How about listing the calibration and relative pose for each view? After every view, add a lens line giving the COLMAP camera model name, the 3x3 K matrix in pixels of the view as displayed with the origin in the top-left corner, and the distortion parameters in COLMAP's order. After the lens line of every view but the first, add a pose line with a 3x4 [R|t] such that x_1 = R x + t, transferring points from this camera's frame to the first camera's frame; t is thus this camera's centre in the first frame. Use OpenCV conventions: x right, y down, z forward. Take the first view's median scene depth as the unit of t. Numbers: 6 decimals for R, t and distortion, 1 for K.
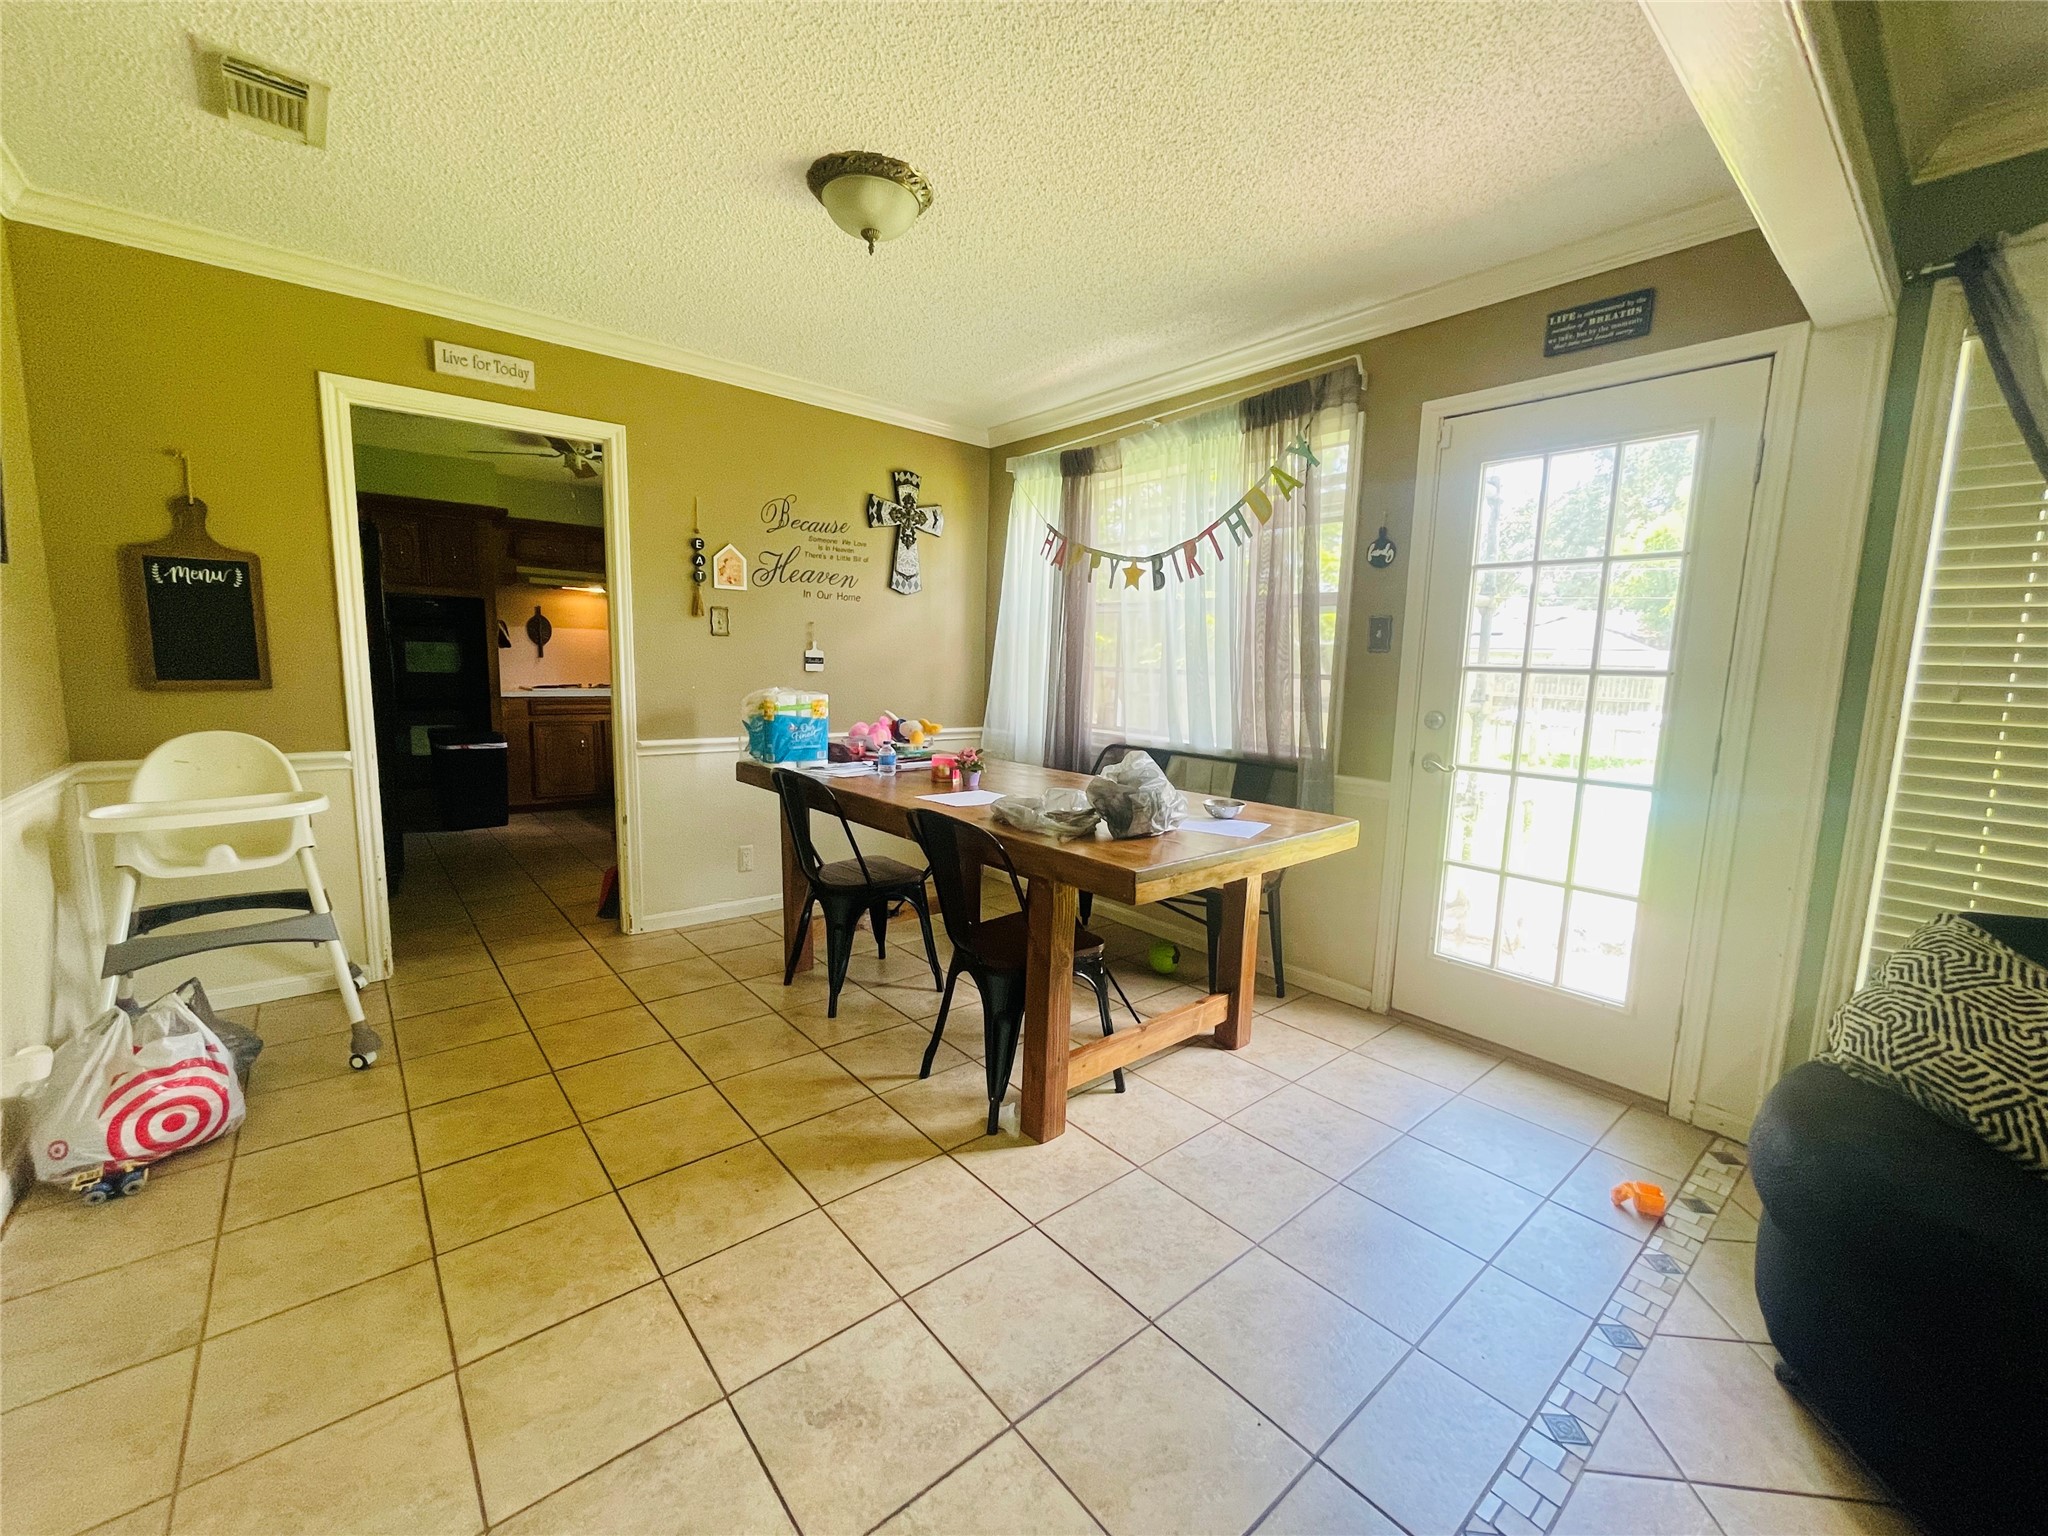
lens RADIAL K [[826.1, 0, 1026.3], [0, 826.1, 767.1], [0, 0, 1]] dist [-0.001581, -0.000066]
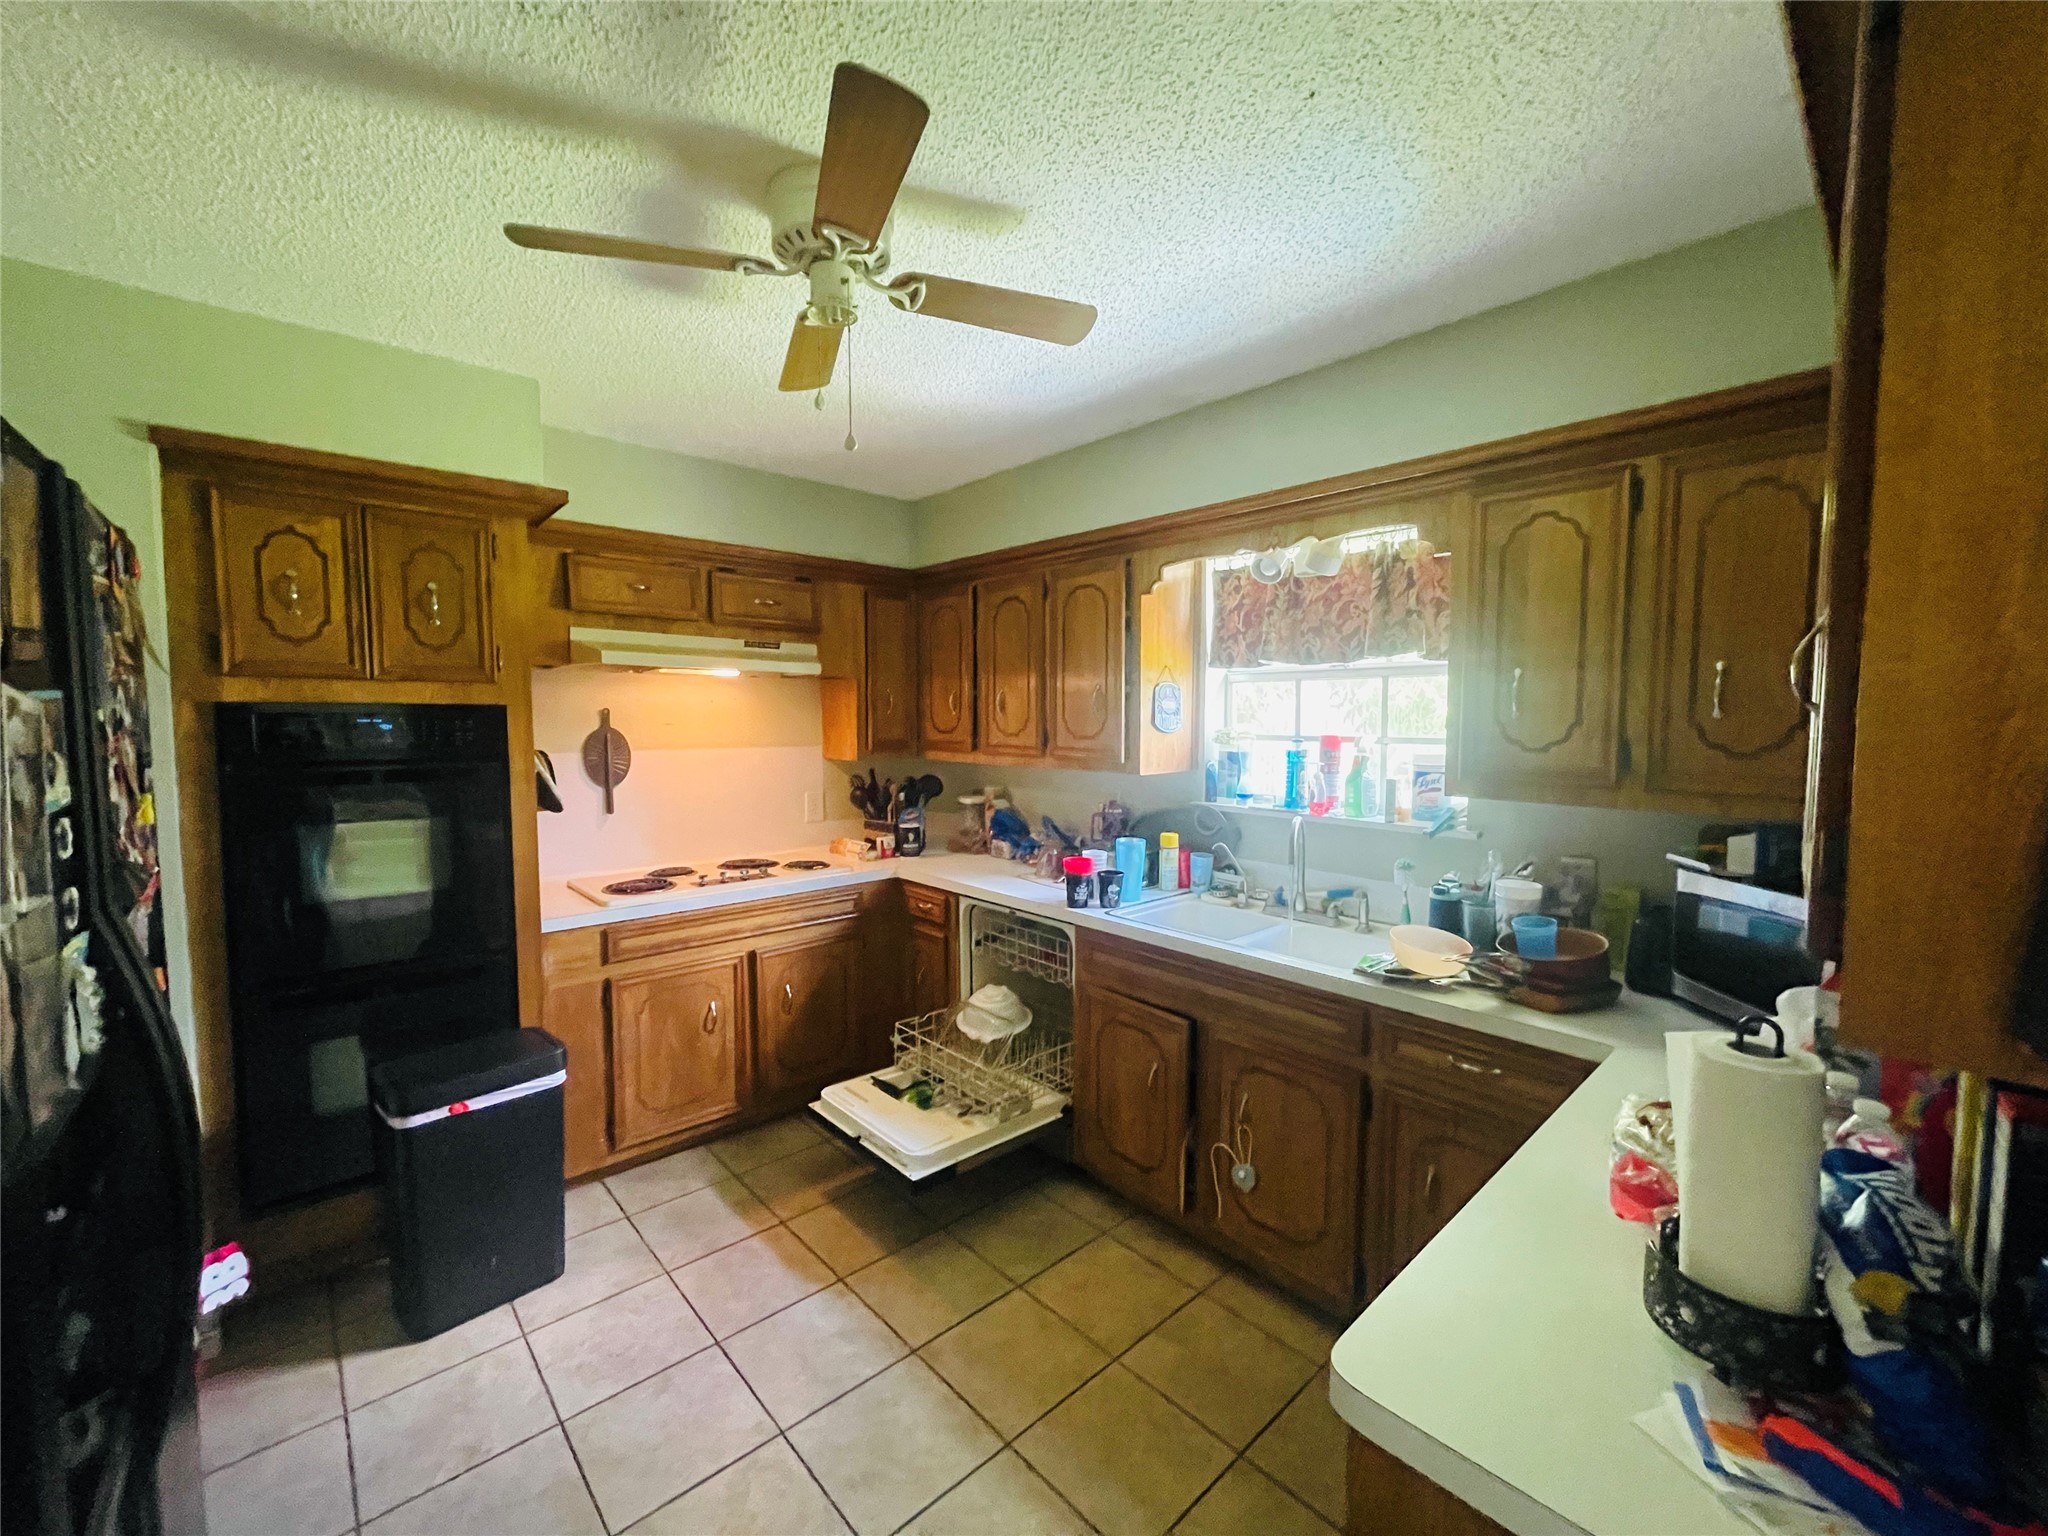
lens RADIAL K [[826.1, 0, 1026.3], [0, 826.1, 767.1], [0, 0, 1]] dist [-0.001581, -0.000066]
pose [[0.999187, -0.029153, 0.027849, -0.379028], [0.030965, 0.997272, -0.067000, -0.127317], [-0.025820, 0.067808, 0.997364, 0.540101]]
